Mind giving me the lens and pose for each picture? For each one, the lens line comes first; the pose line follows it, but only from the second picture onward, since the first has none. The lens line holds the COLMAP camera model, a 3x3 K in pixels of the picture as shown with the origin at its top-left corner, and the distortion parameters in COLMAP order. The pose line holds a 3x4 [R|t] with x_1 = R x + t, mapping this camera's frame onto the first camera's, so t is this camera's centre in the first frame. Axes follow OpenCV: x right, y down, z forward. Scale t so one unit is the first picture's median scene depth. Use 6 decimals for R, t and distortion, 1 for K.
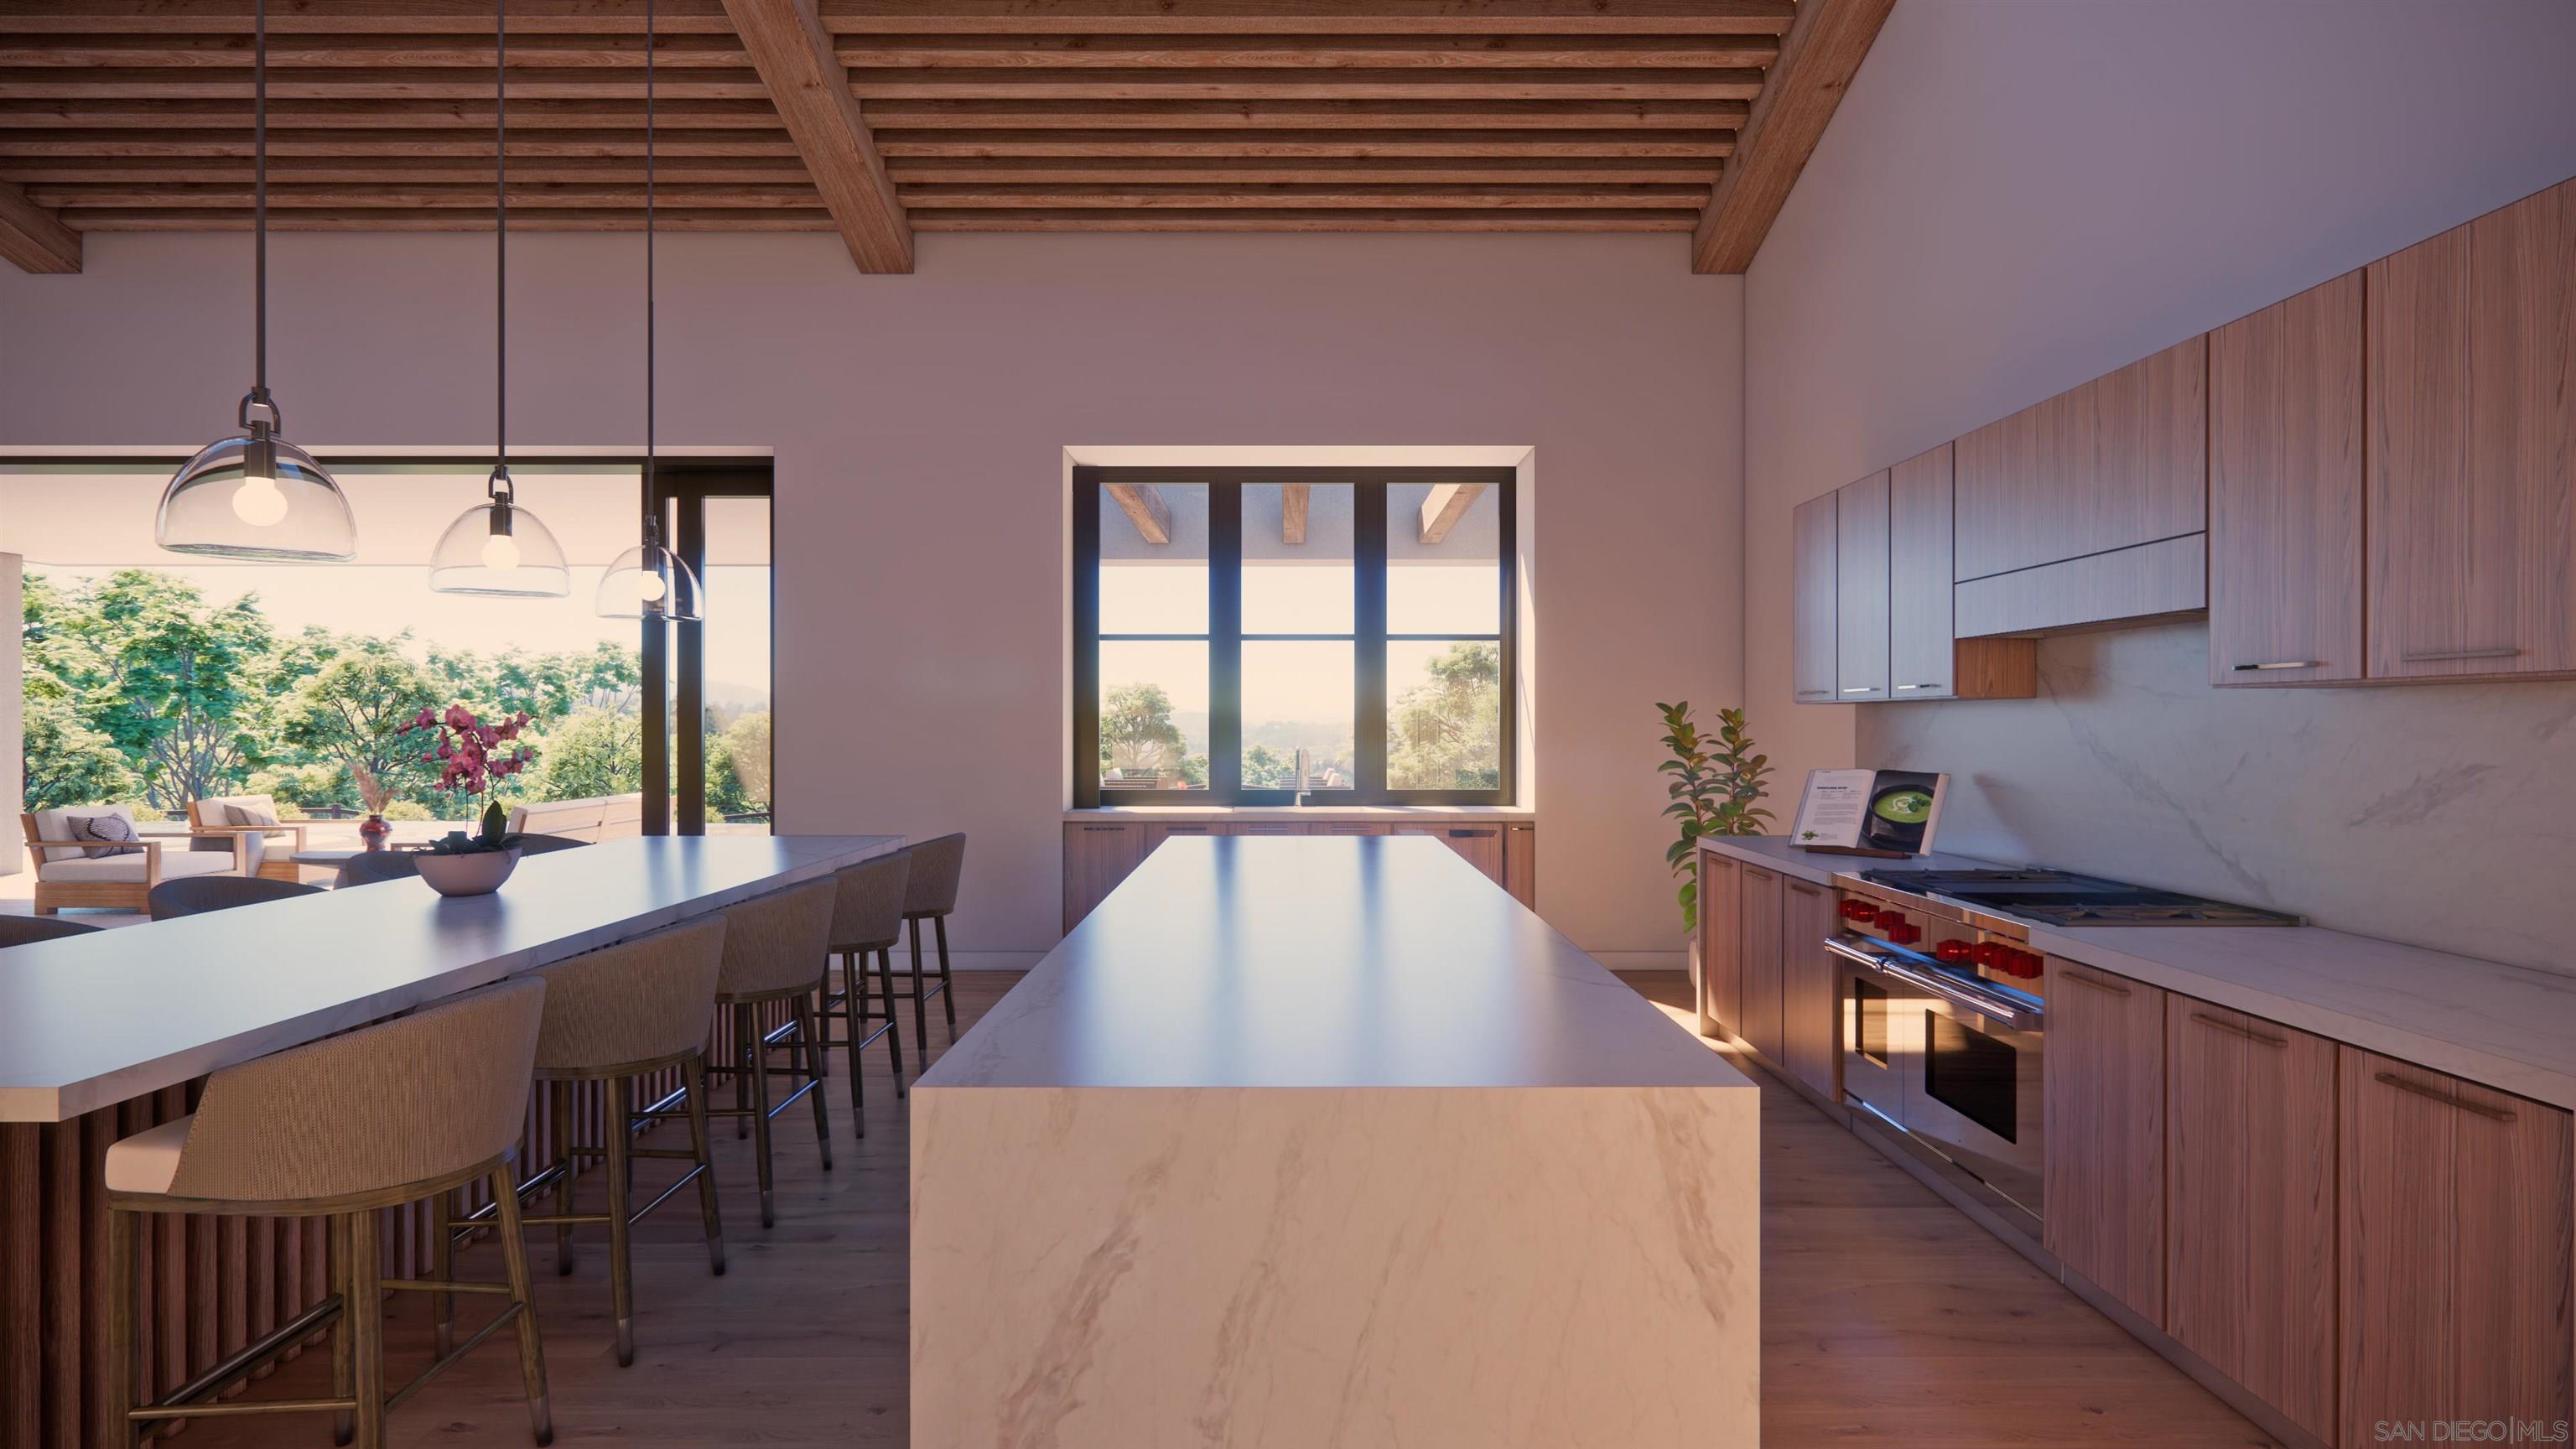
lens RADIAL K [[1286.6, 0, 1294.8], [0, 1286.6, 718.8], [0, 0, 1]] dist [-0.000267, -0.000464]
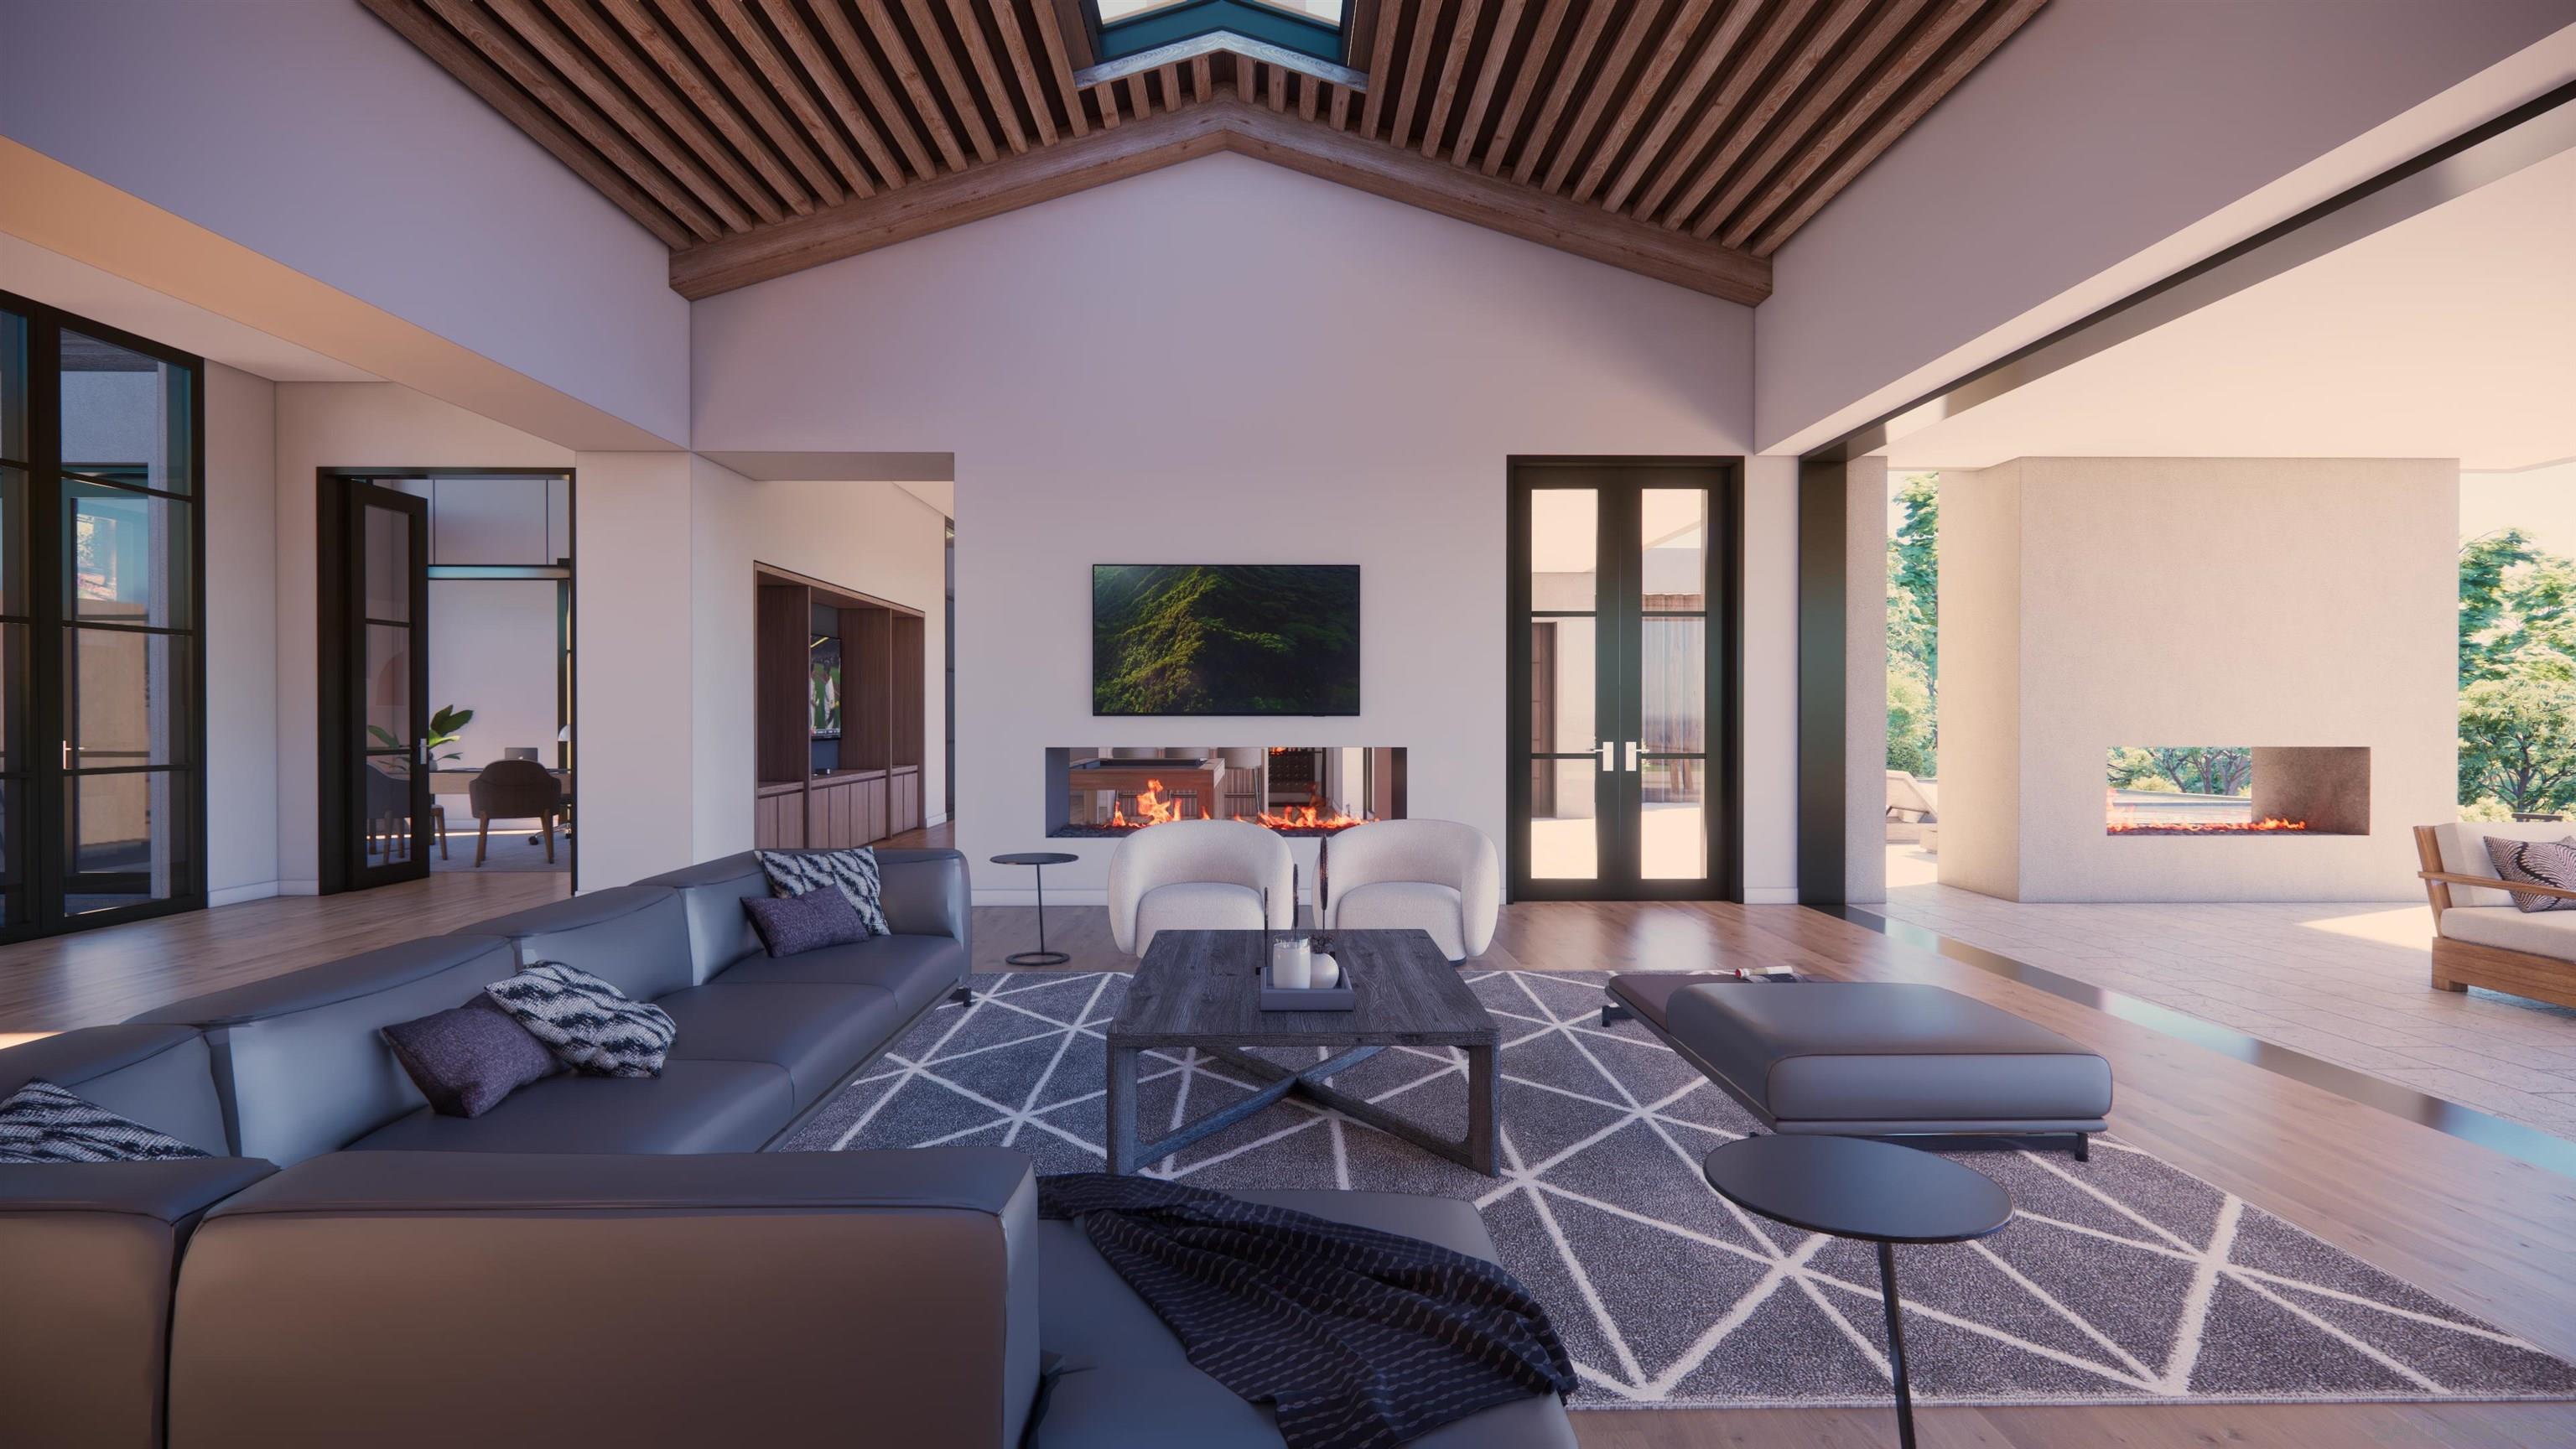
lens RADIAL K [[1286.6, 0, 1291.4], [0, 1286.6, 729.9], [0, 0, 1]] dist [-0.000267, -0.000464]
pose [[0.015378, 0.021392, -0.999653, -0.372595], [-0.007322, 0.999747, 0.021281, 0.018868], [0.999855, 0.006992, 0.015531, 0.439893]]
